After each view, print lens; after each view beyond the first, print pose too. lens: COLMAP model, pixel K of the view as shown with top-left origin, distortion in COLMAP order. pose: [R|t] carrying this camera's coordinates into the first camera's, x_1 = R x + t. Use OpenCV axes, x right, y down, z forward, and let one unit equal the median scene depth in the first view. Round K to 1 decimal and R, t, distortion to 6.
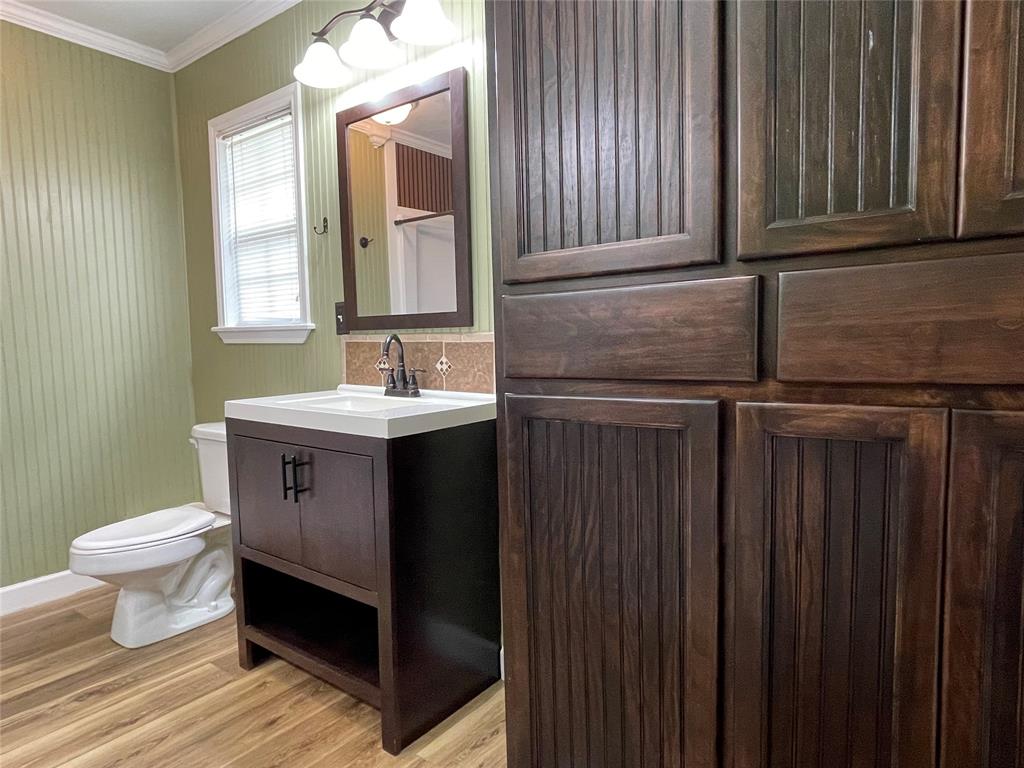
lens RADIAL K [[616.1, 0, 511.0], [0, 616.1, 391.3], [0, 0, 1]] dist [-0.009626, 0.002950]
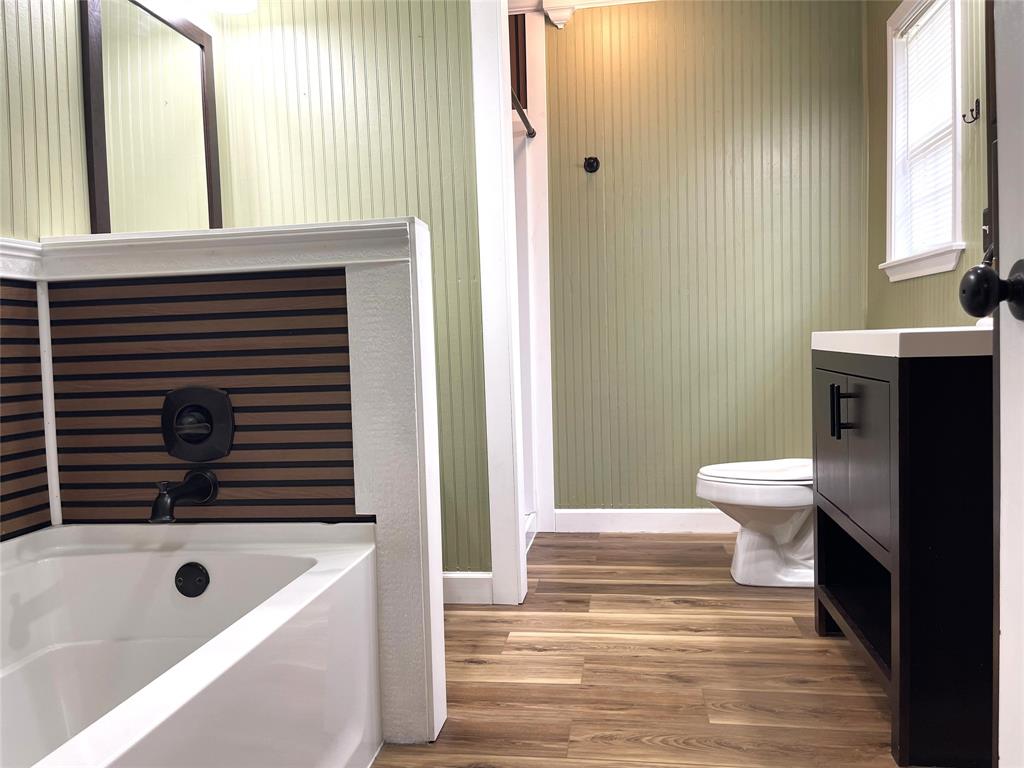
lens RADIAL K [[781.4, 0, 511.2], [0, 781.4, 377.4], [0, 0, 1]] dist [0.064511, -0.083178]
pose [[0.466758, 0.037075, -0.883608, 0.373547], [-0.045652, 0.998799, 0.017793, 0.084967], [0.883206, 0.032034, 0.467890, 0.062380]]
